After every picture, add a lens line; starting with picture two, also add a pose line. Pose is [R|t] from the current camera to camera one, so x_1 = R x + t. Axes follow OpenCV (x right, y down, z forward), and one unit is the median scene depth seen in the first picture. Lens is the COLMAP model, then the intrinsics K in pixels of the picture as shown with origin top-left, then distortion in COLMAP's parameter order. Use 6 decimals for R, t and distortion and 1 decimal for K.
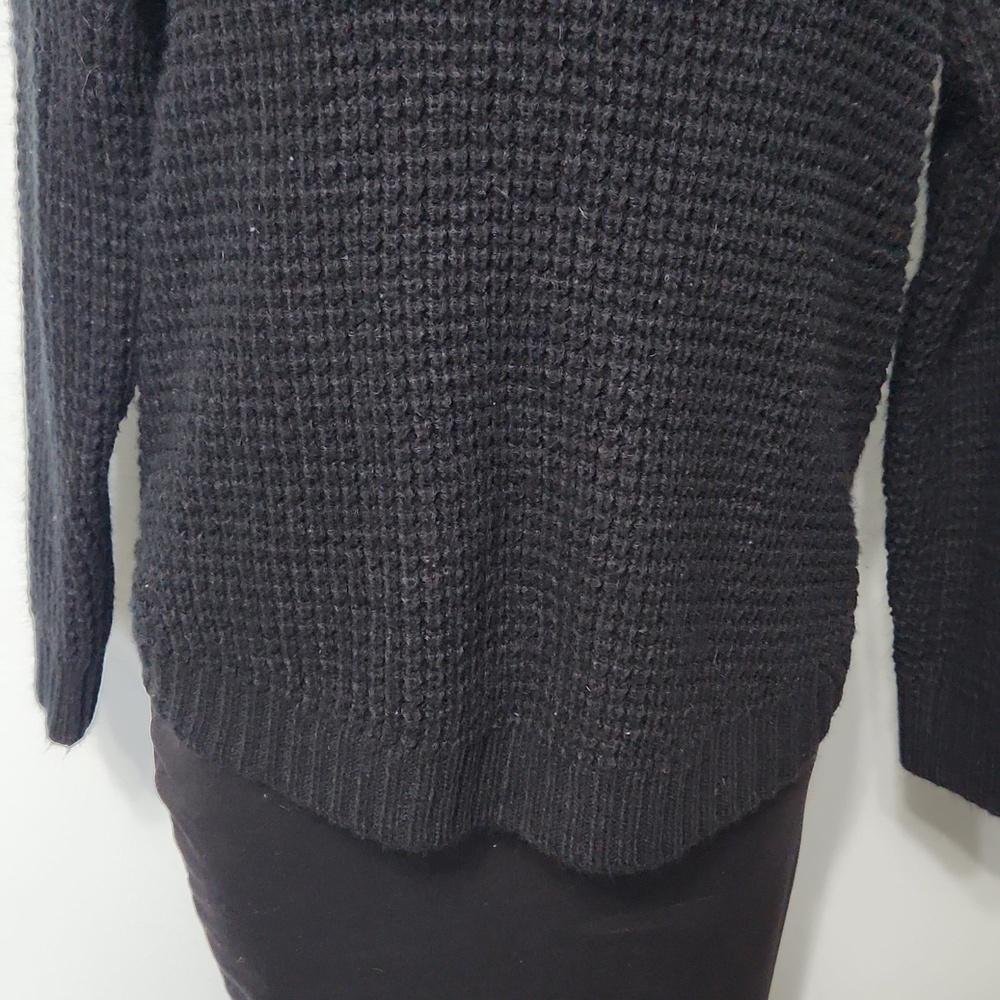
lens RADIAL K [[1466.0, 0, 500.0], [0, 1466.0, 500.0], [0, 0, 1]] dist [0.090261, -0.099605]
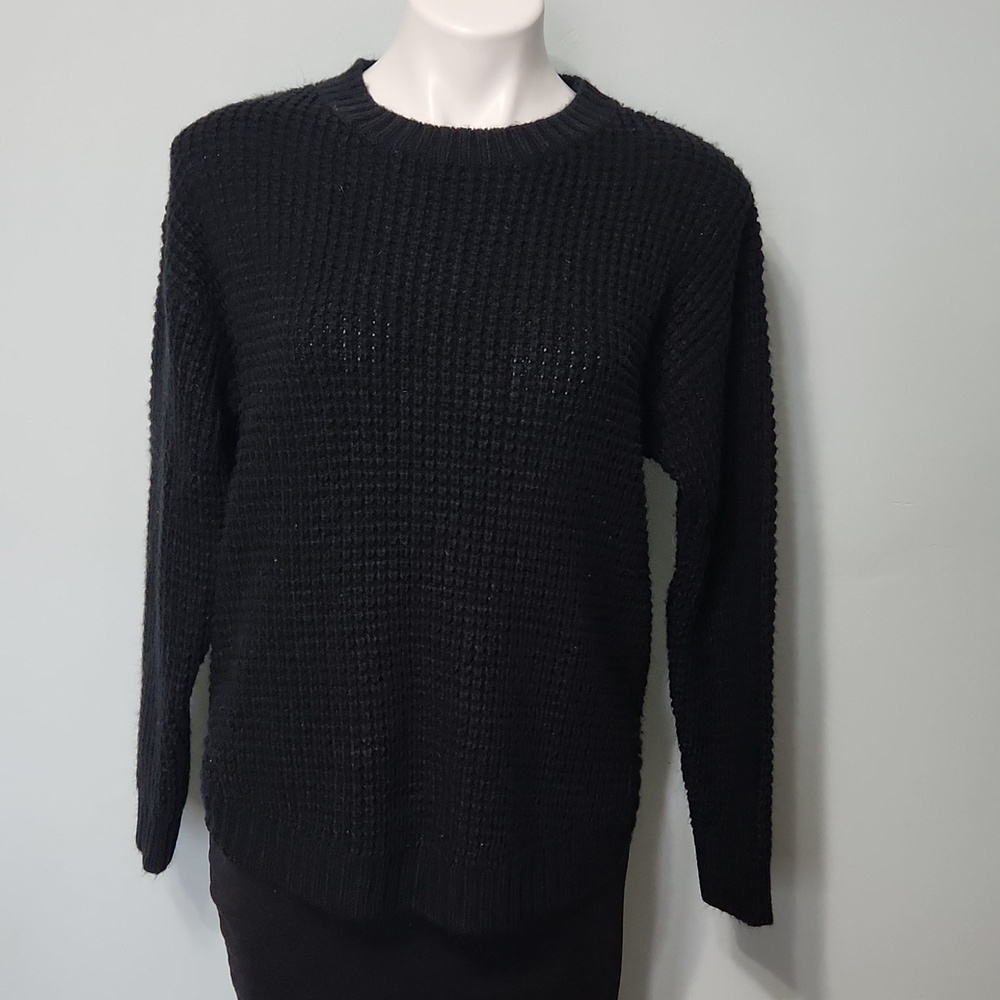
lens RADIAL K [[1394.6, 0, 500.0], [0, 1394.6, 500.0], [0, 0, 1]] dist [0.146337, -0.328912]
pose [[0.999232, -0.000830, -0.039177, 0.186678], [-0.006294, 0.983398, -0.181352, 0.062582], [0.038677, 0.181459, 0.982638, -0.752991]]
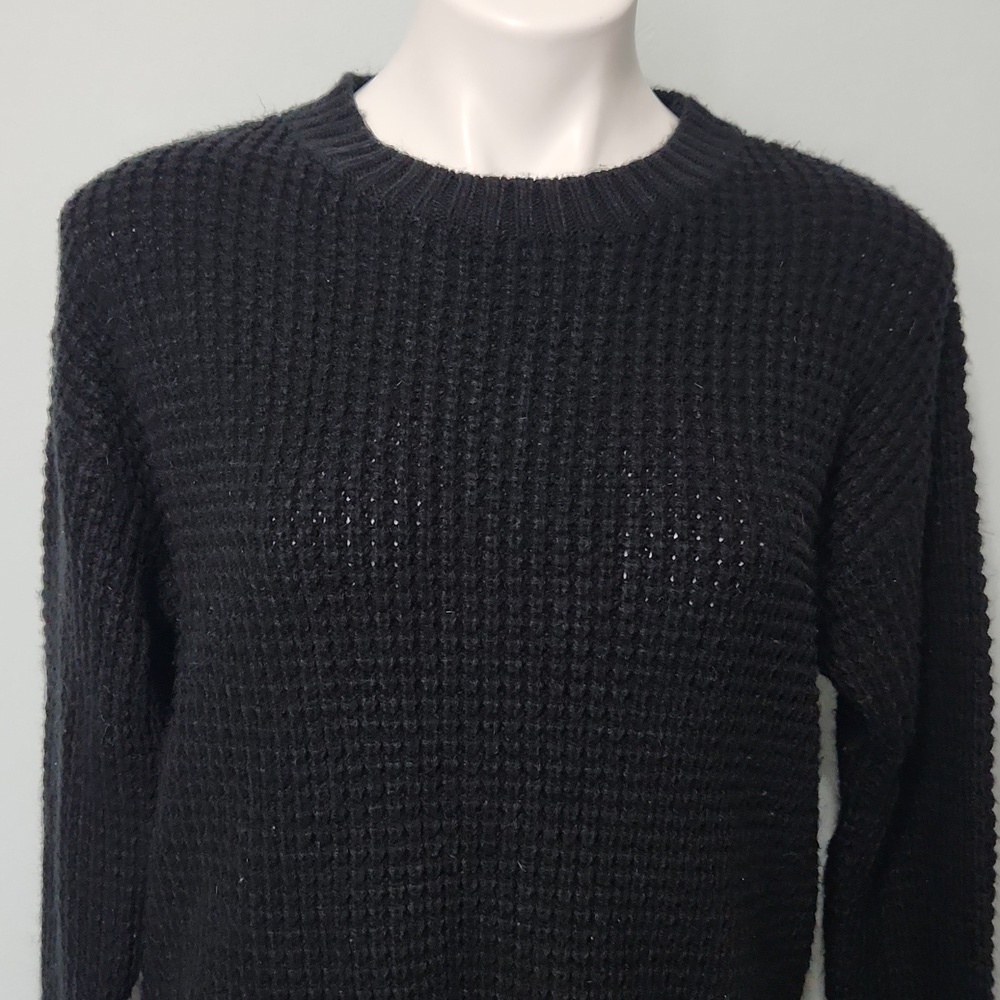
lens RADIAL K [[1466.0, 0, 500.0], [0, 1466.0, 500.0], [0, 0, 1]] dist [0.090261, -0.099605]
pose [[0.999432, -0.032344, -0.009495, 0.056751], [0.029827, 0.979757, -0.197956, -0.236155], [0.015705, 0.197560, 0.980165, -0.198793]]
